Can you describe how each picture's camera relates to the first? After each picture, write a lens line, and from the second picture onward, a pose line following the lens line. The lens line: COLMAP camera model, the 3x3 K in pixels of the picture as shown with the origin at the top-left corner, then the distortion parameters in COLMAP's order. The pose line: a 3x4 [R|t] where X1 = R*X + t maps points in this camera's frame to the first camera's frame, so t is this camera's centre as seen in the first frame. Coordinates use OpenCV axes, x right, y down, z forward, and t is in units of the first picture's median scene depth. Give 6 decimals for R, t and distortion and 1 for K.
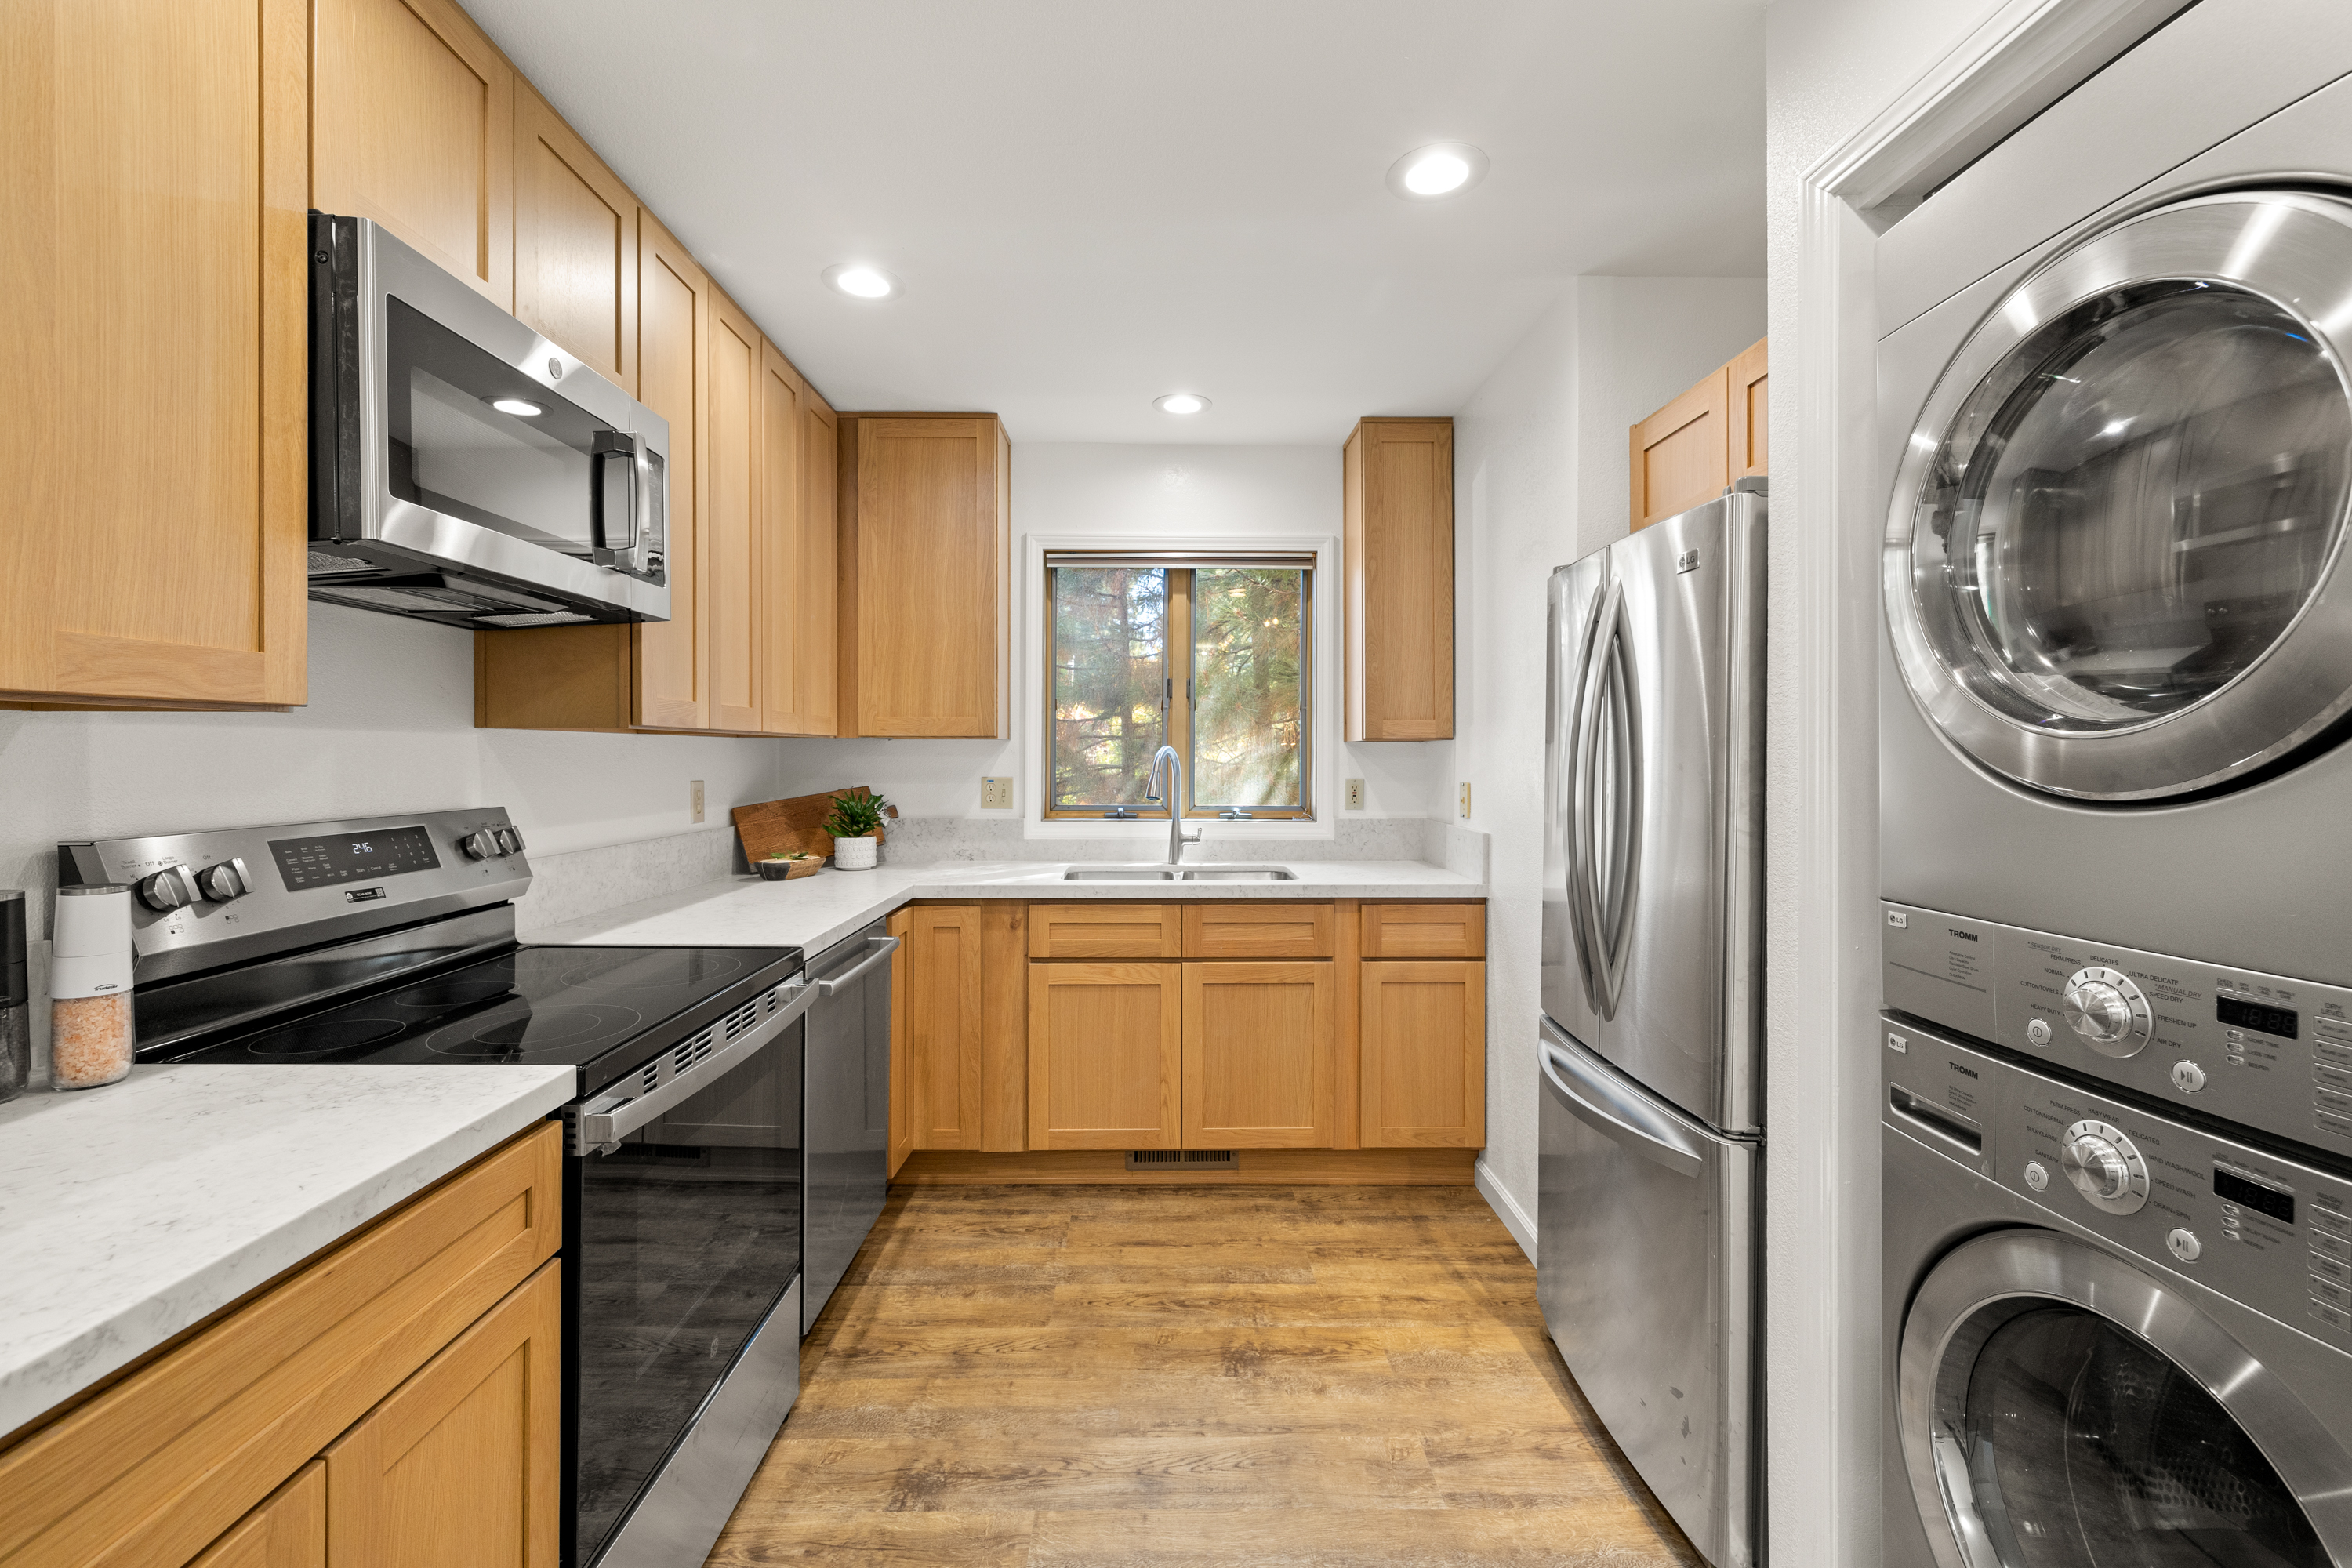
lens RADIAL K [[988.0, 0, 1166.2], [0, 988.0, 750.2], [0, 0, 1]] dist [0.000282, 0.000807]
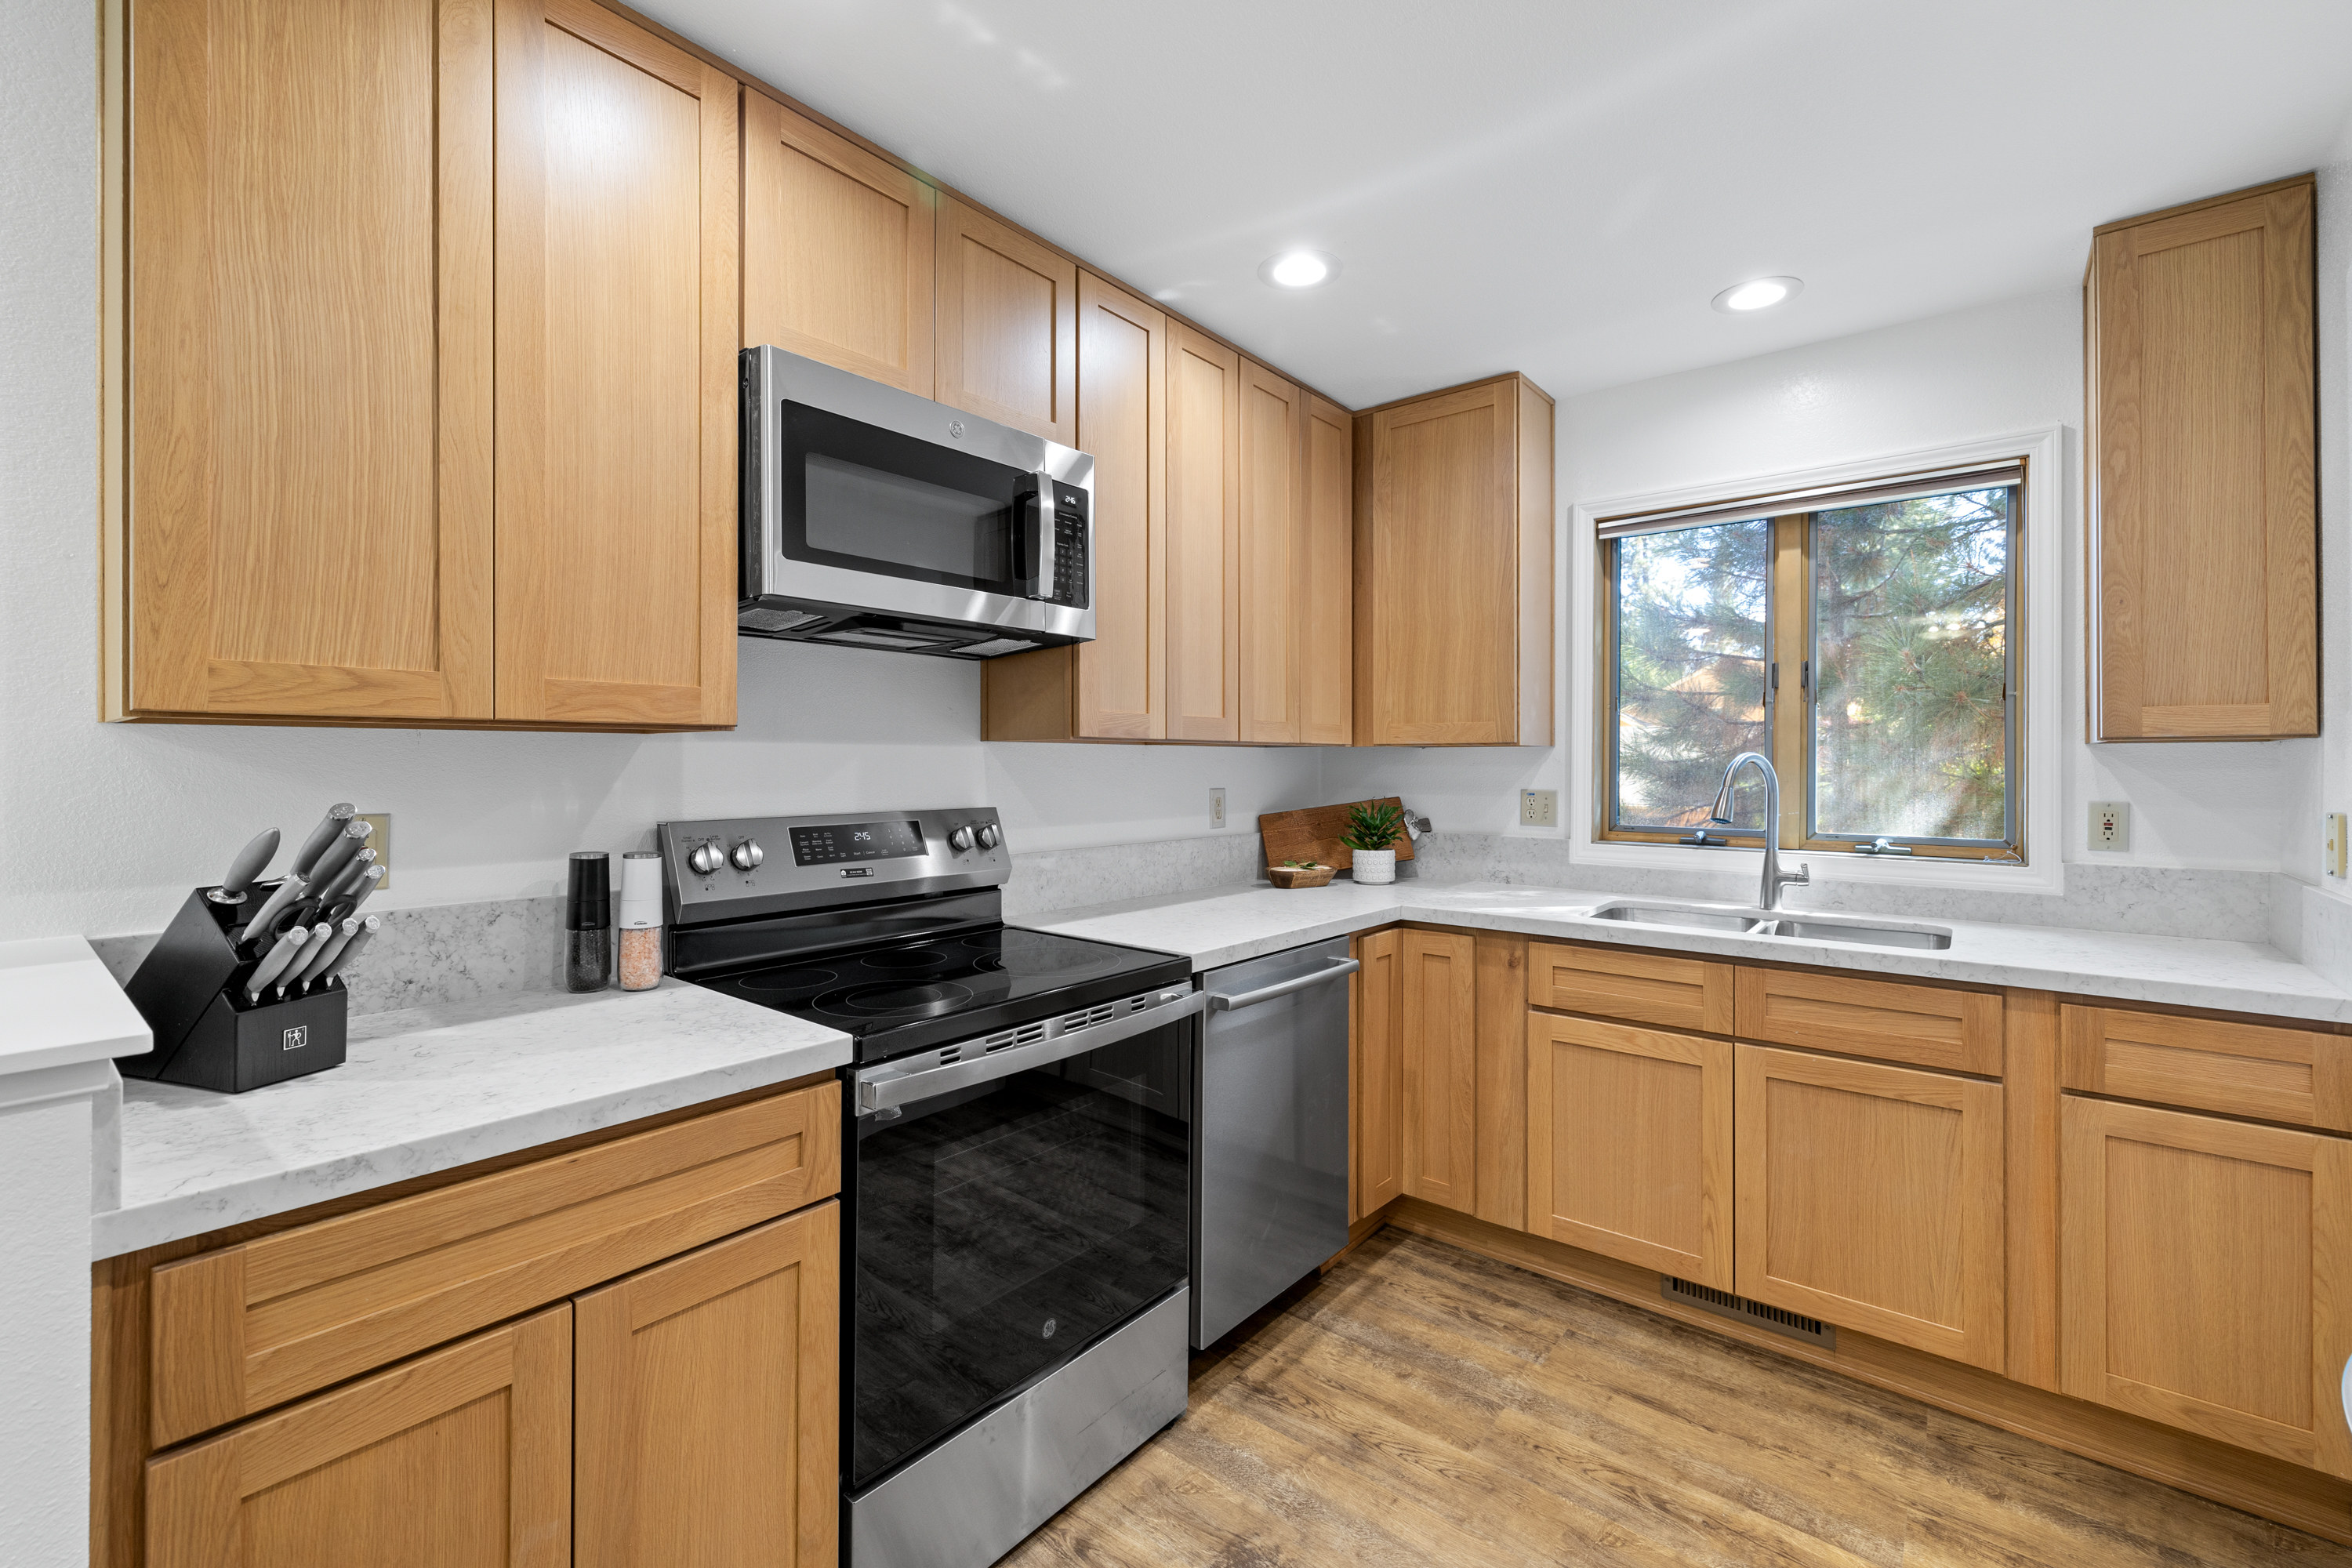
lens RADIAL K [[991.1, 0, 1162.2], [0, 991.1, 755.9], [0, 0, 1]] dist [0.002322, 0.000125]
pose [[0.759448, -0.005818, -0.650542, 0.181910], [0.002815, 0.999980, -0.005657, 0.001942], [0.650562, 0.002465, 0.759449, 0.157090]]
